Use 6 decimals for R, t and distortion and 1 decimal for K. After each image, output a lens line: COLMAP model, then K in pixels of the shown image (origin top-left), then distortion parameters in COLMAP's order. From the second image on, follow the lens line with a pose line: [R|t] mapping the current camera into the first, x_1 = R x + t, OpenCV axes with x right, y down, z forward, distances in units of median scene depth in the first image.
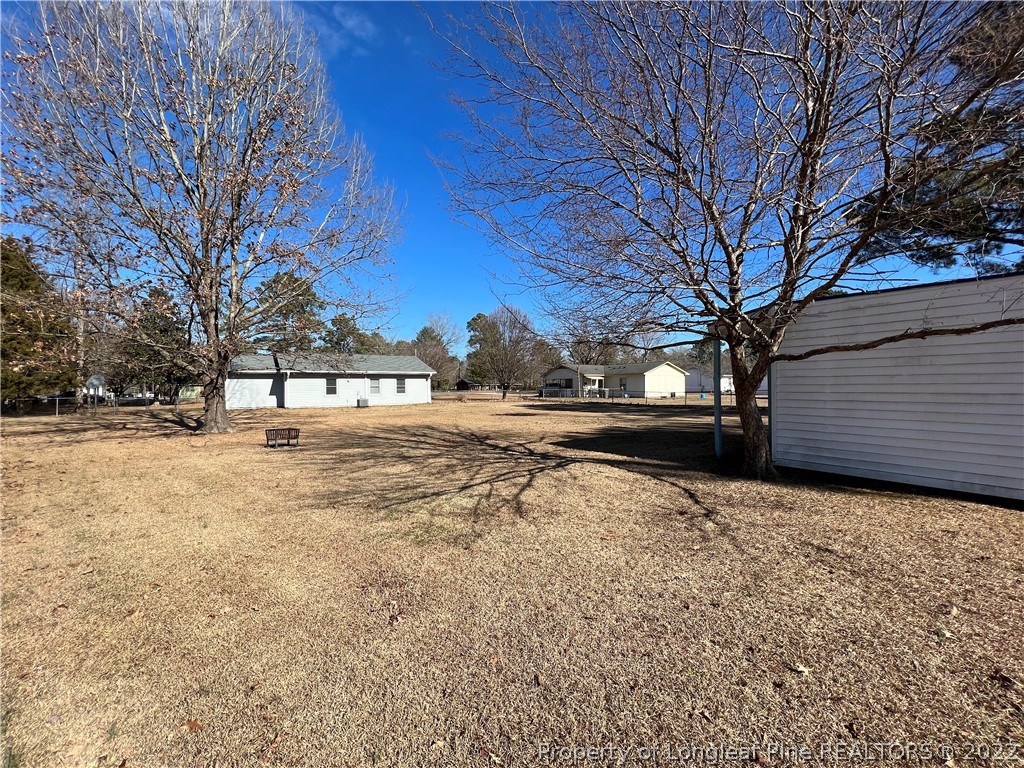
lens RADIAL K [[410.1, 0, 513.6], [0, 410.1, 384.8], [0, 0, 1]] dist [0.002475, -0.000721]
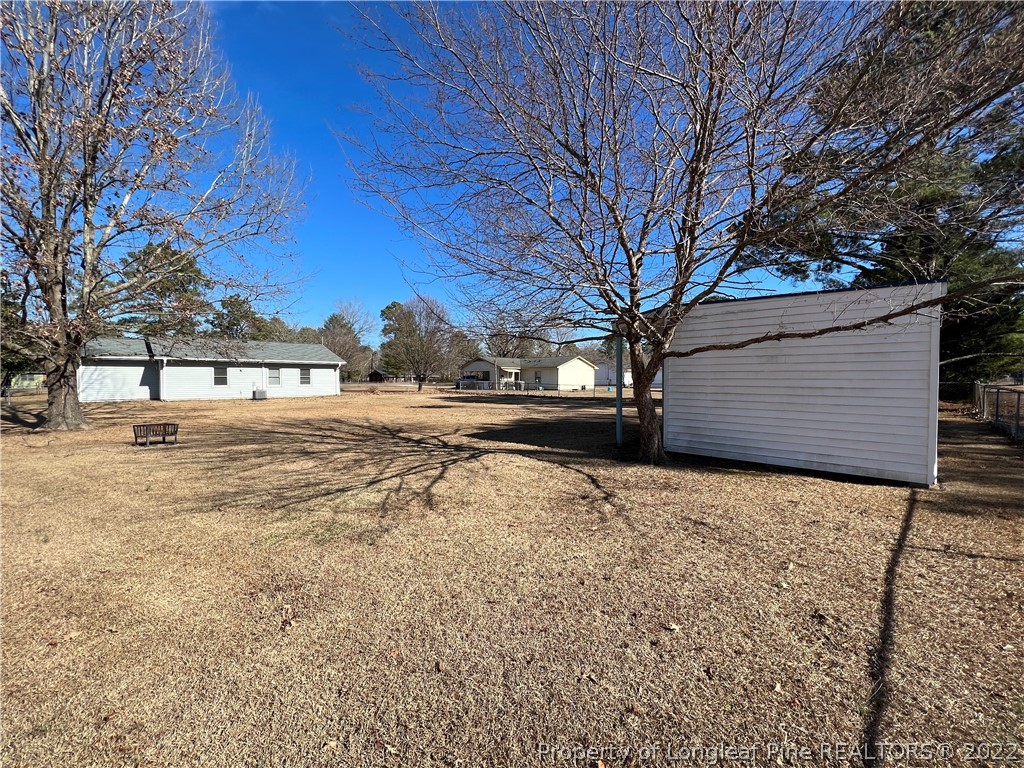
lens RADIAL K [[410.1, 0, 514.3], [0, 410.1, 385.3], [0, 0, 1]] dist [0.002475, -0.000721]
pose [[0.979786, 0.006130, 0.199954, 0.012683], [-0.010140, 0.999767, 0.019037, 0.001129], [-0.199791, -0.020679, 0.979620, -0.005500]]
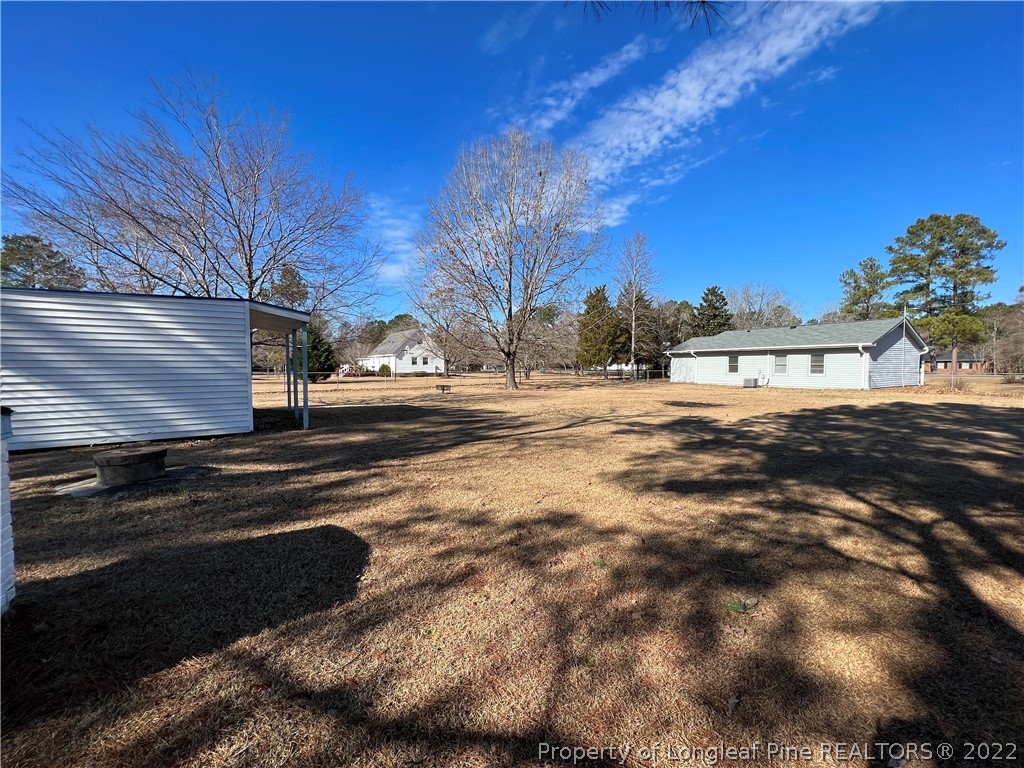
lens RADIAL K [[410.1, 0, 511.7], [0, 410.1, 384.2], [0, 0, 1]] dist [0.002475, -0.000721]
pose [[-0.087256, 0.054066, -0.994718, 3.141584], [0.005663, 0.998537, 0.053777, -0.022570], [0.996170, -0.000941, -0.087435, 3.013084]]
